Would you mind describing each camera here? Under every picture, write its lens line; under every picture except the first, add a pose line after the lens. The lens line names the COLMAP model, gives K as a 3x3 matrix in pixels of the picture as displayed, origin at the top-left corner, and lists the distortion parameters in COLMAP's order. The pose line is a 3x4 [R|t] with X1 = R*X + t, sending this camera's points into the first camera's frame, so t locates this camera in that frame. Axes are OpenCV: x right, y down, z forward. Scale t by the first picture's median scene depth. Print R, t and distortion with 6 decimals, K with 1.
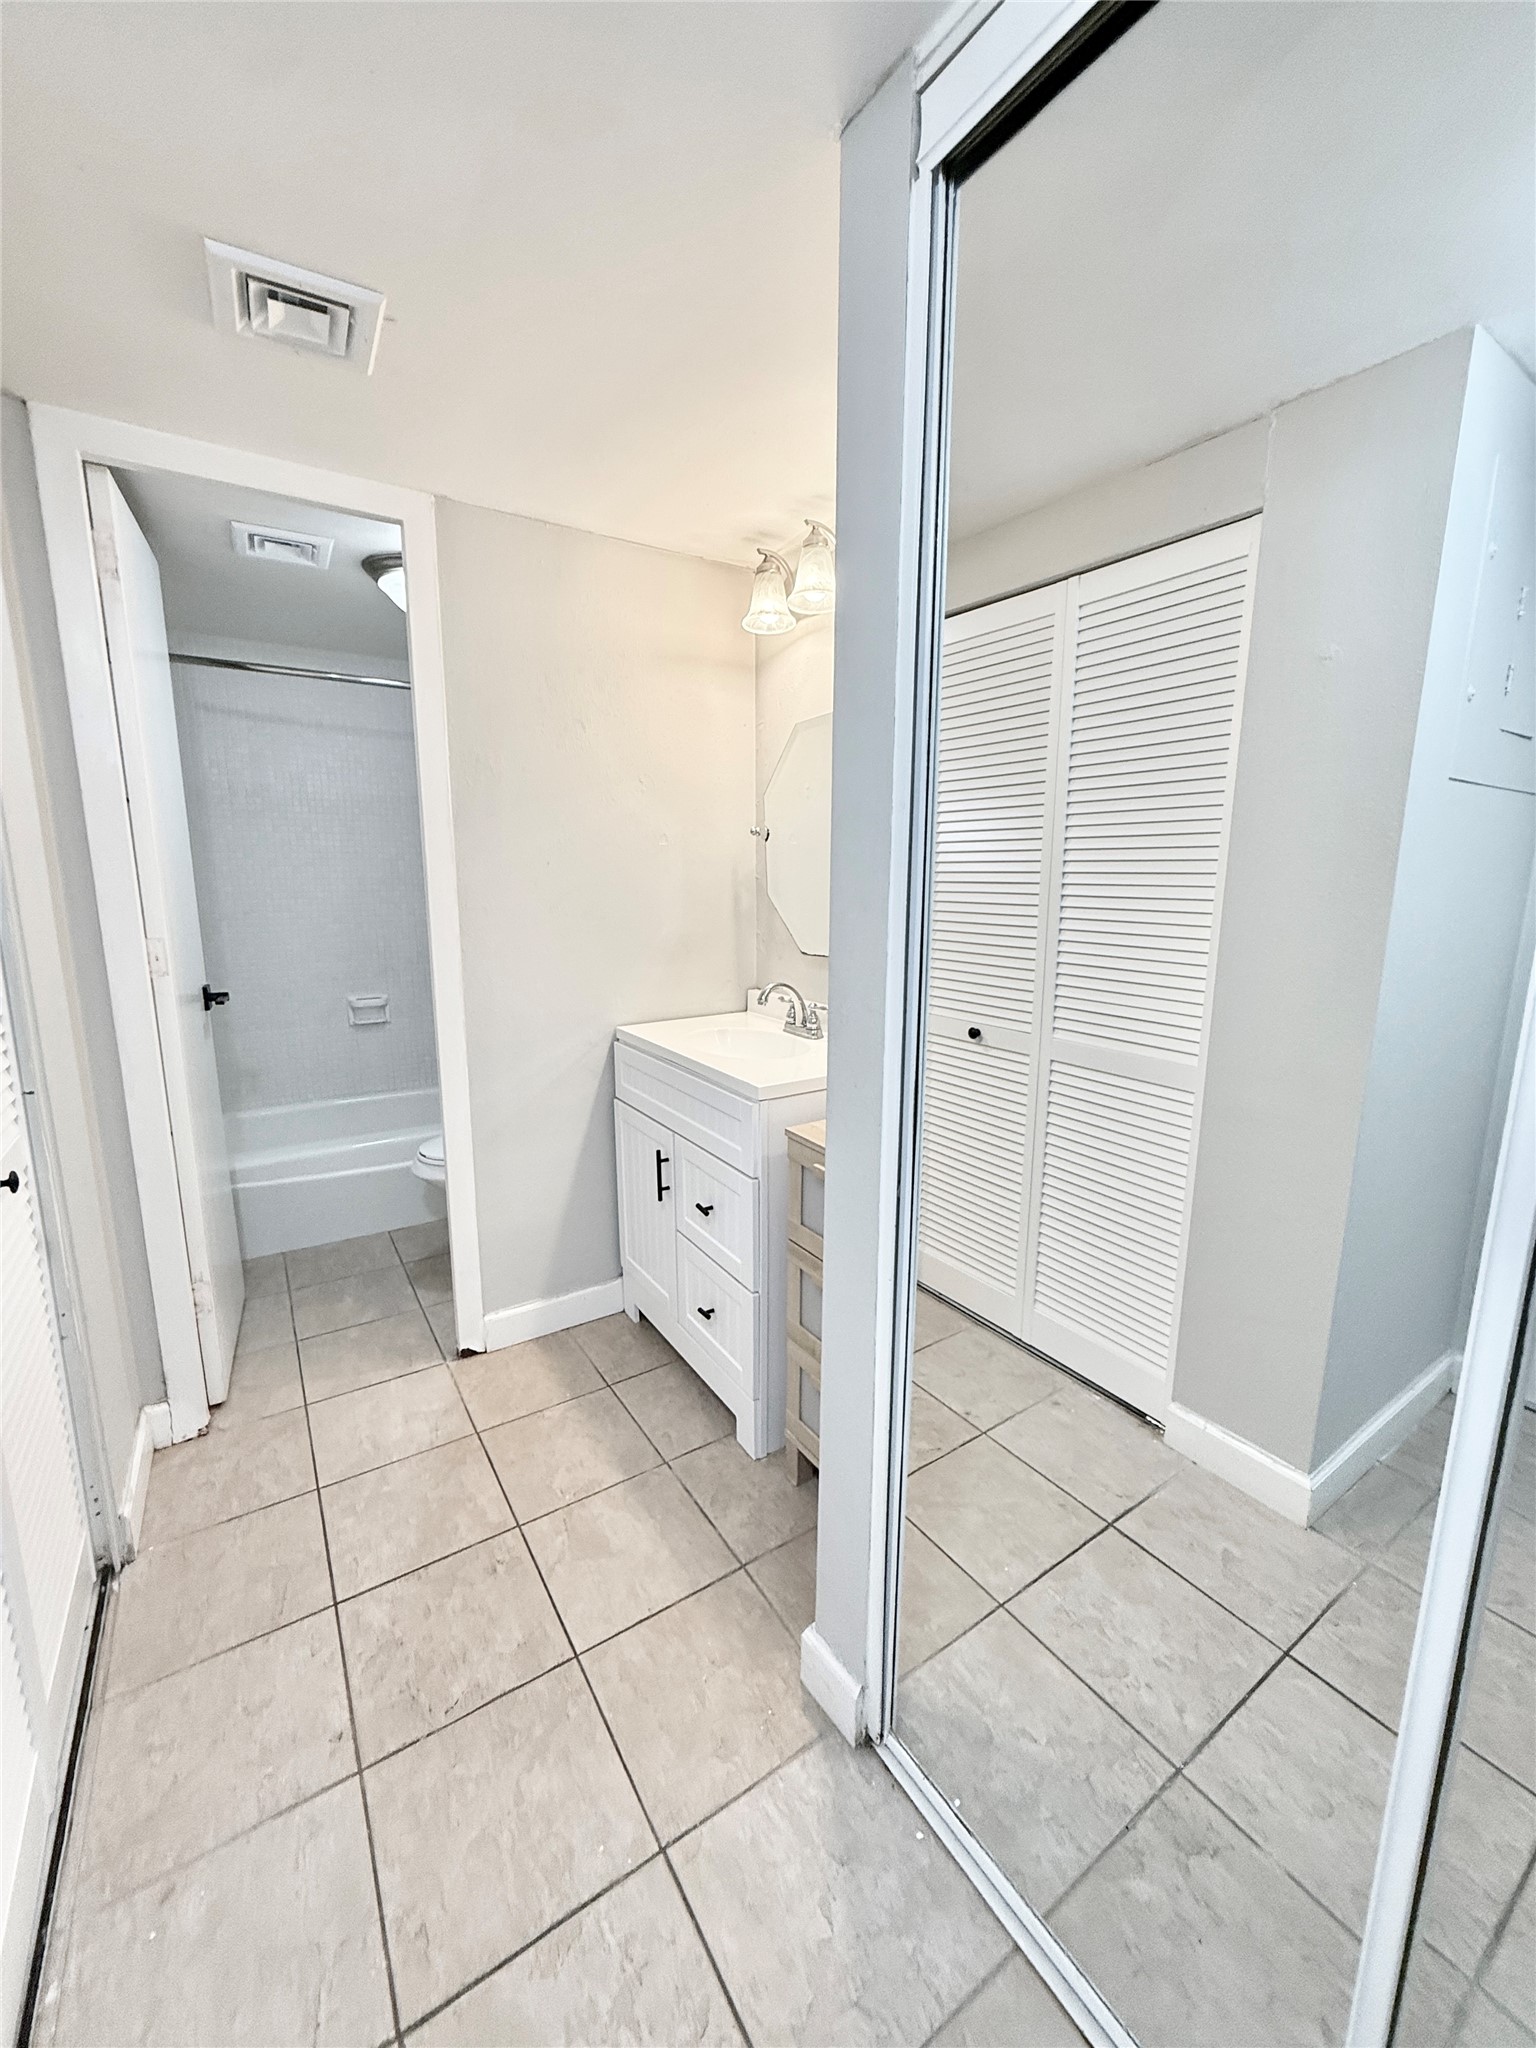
lens RADIAL K [[815.9, 0, 769.9], [0, 815.9, 1018.9], [0, 0, 1]] dist [0.000518, 0.000540]
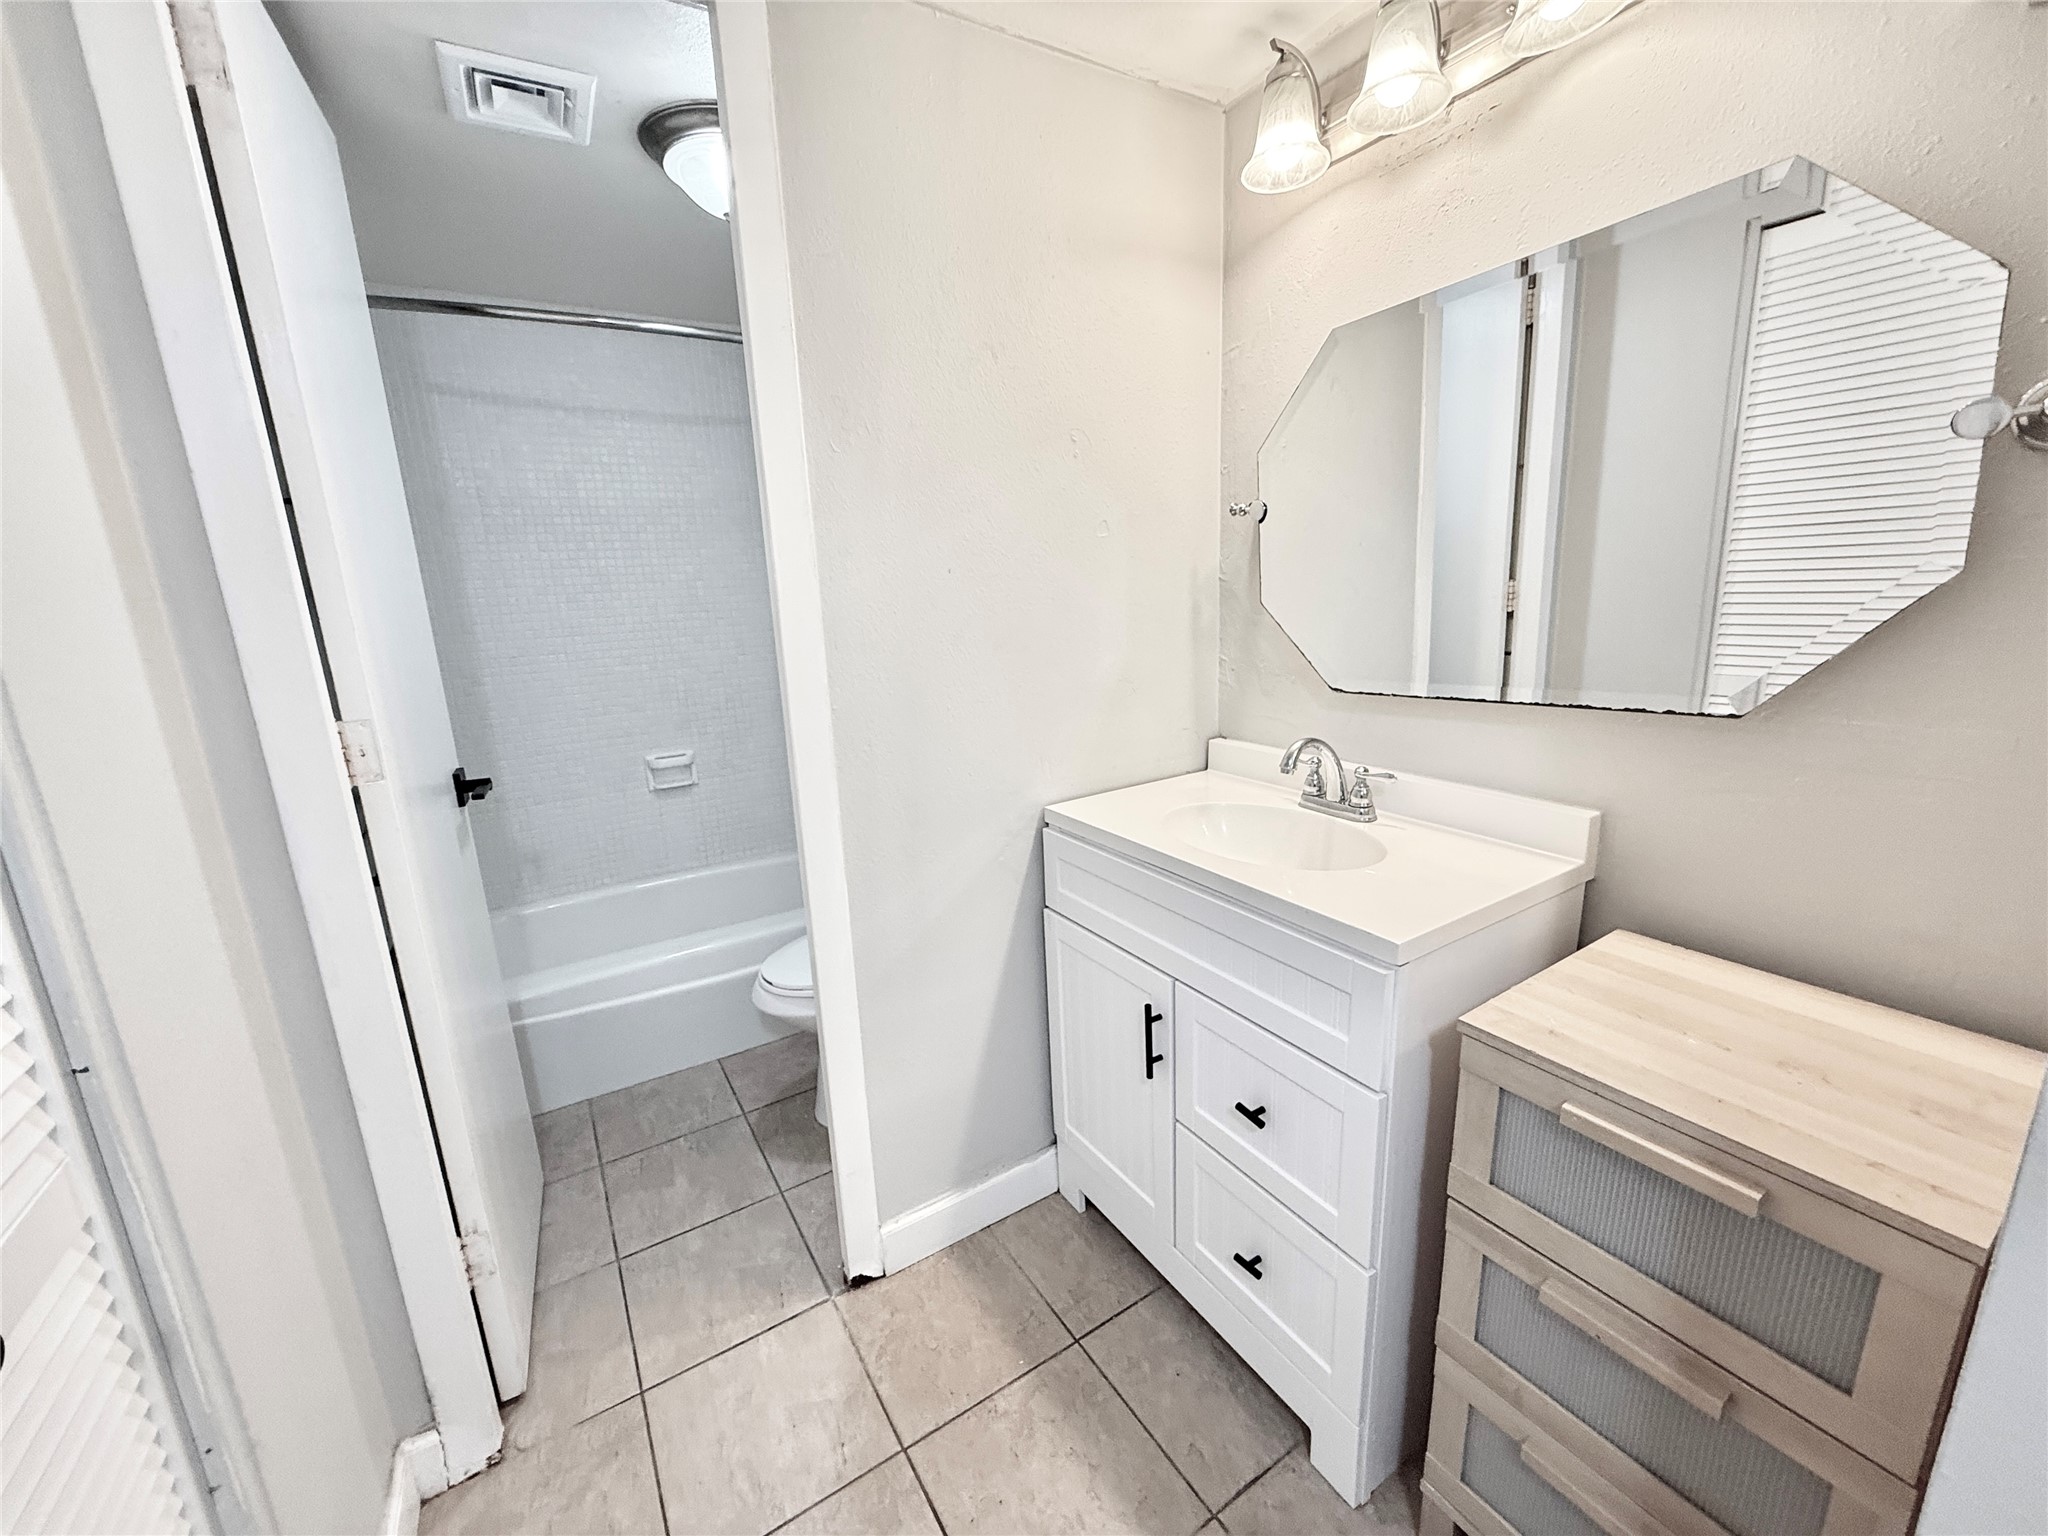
lens RADIAL K [[815.9, 0, 1022.4], [0, 815.9, 769.4], [0, 0, 1]] dist [0.000518, 0.000540]
pose [[0.998820, -0.039743, -0.027929, -0.193654], [0.041054, 0.998001, 0.048058, -0.057638], [0.025963, -0.049148, 0.998454, 0.323700]]
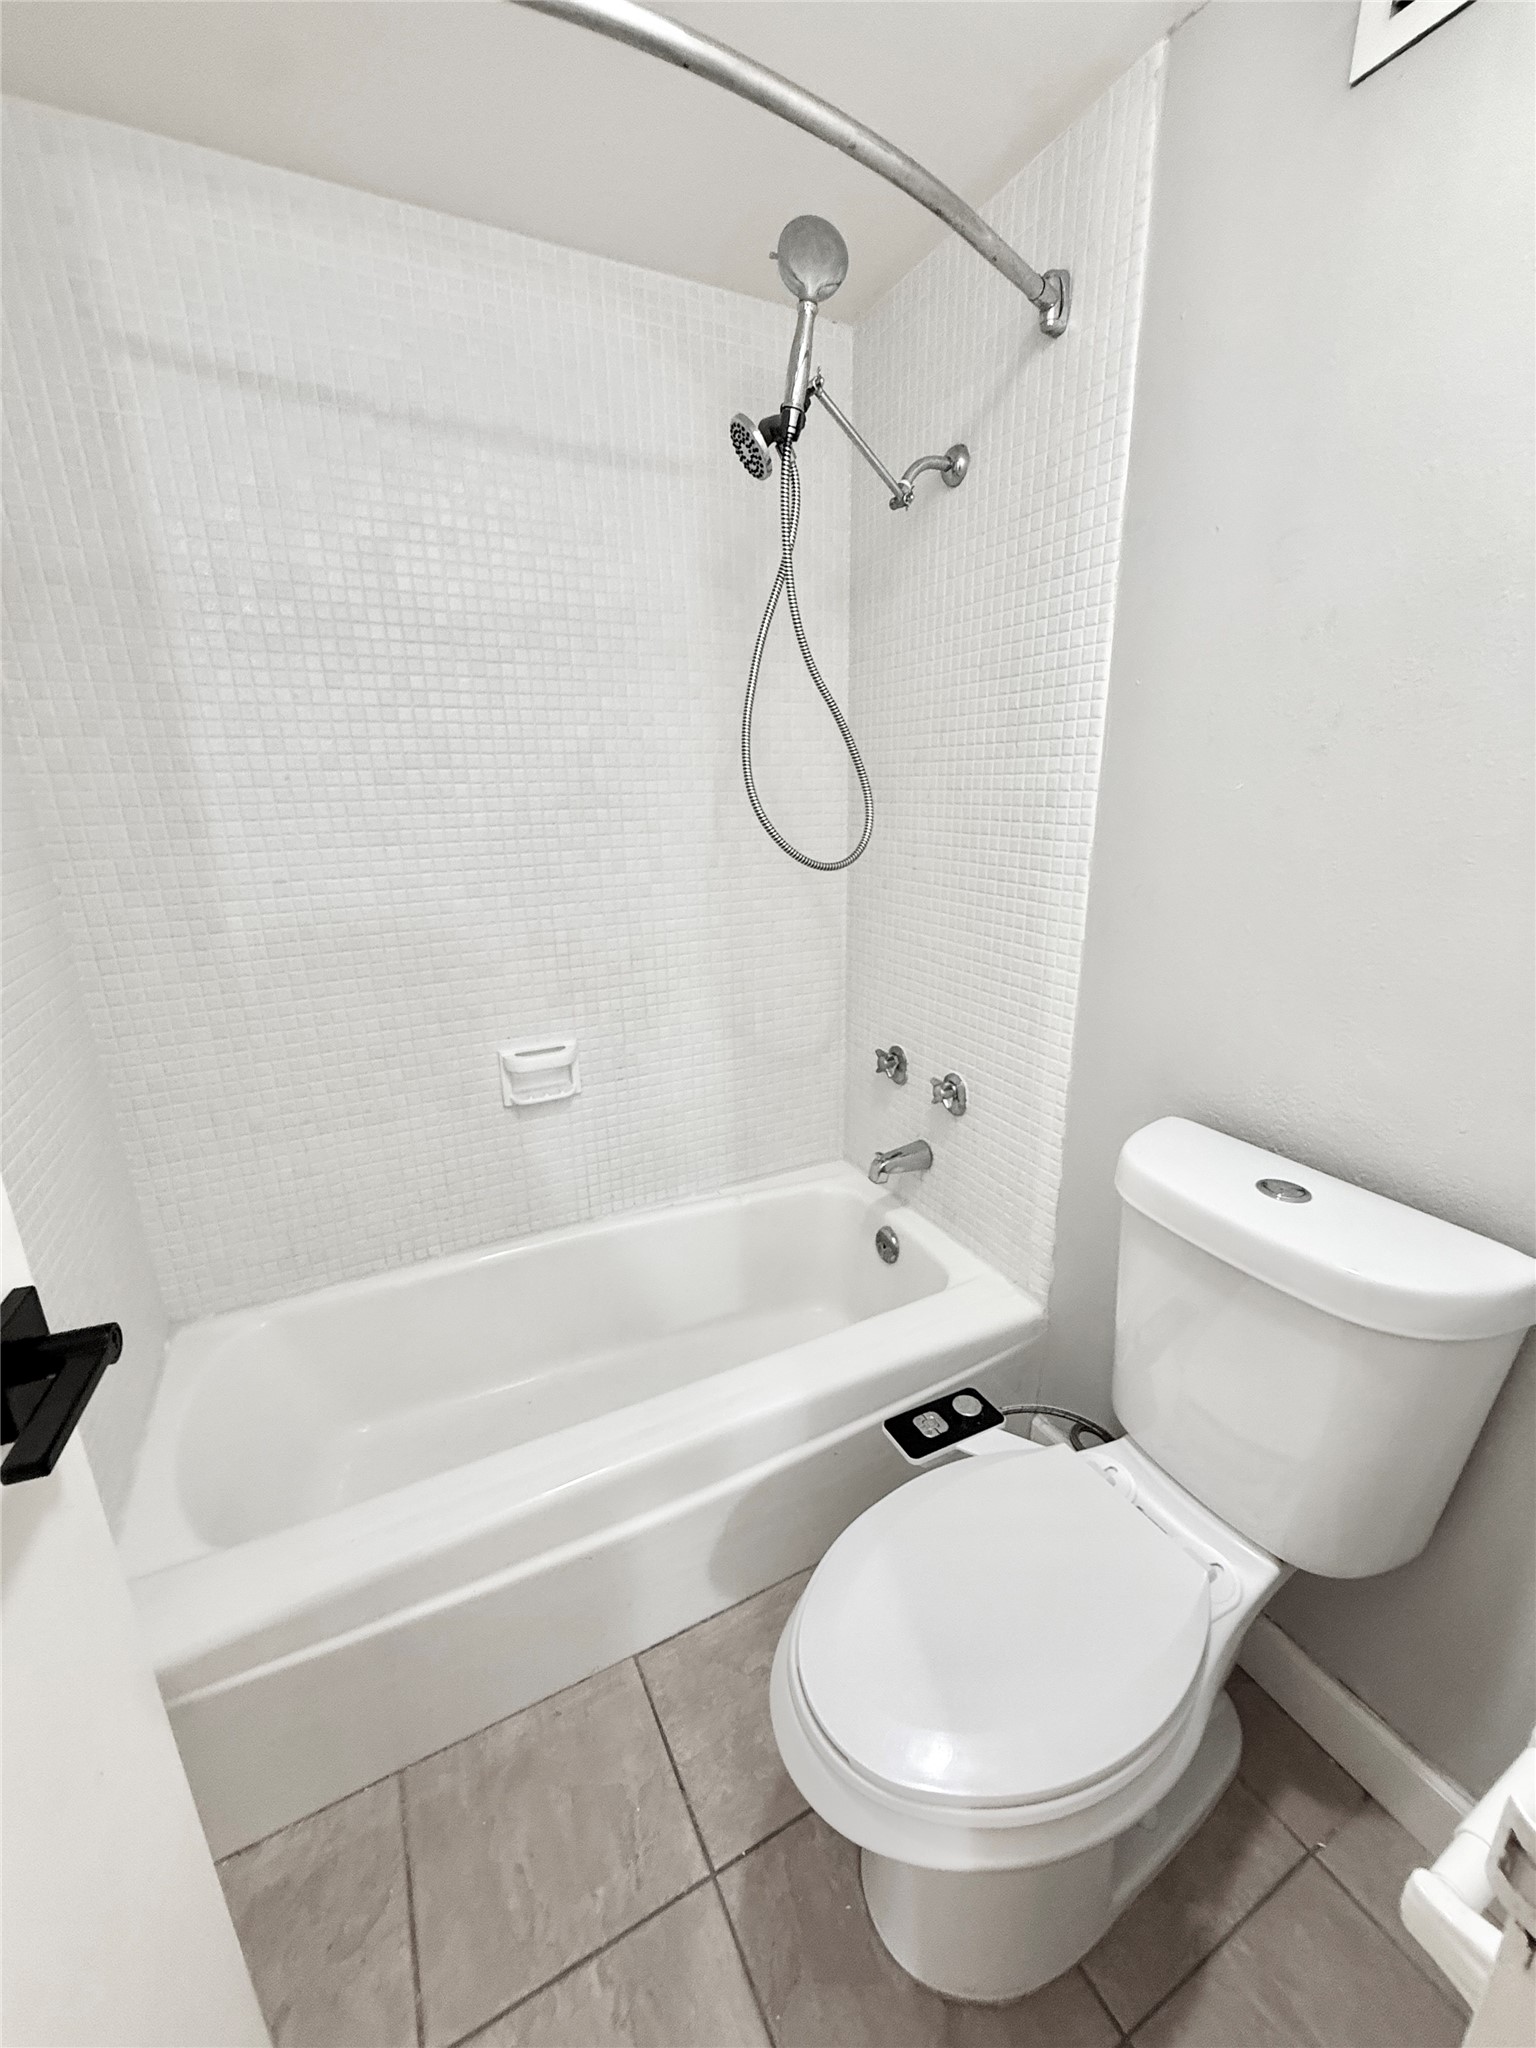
lens RADIAL K [[815.9, 0, 770.1], [0, 815.9, 1020.1], [0, 0, 1]] dist [0.000518, 0.000540]
pose [[0.995498, 0.008929, -0.094358, -0.487485], [0.001239, 0.994242, 0.107151, -0.148158], [0.094771, -0.106785, 0.989755, 0.843996]]
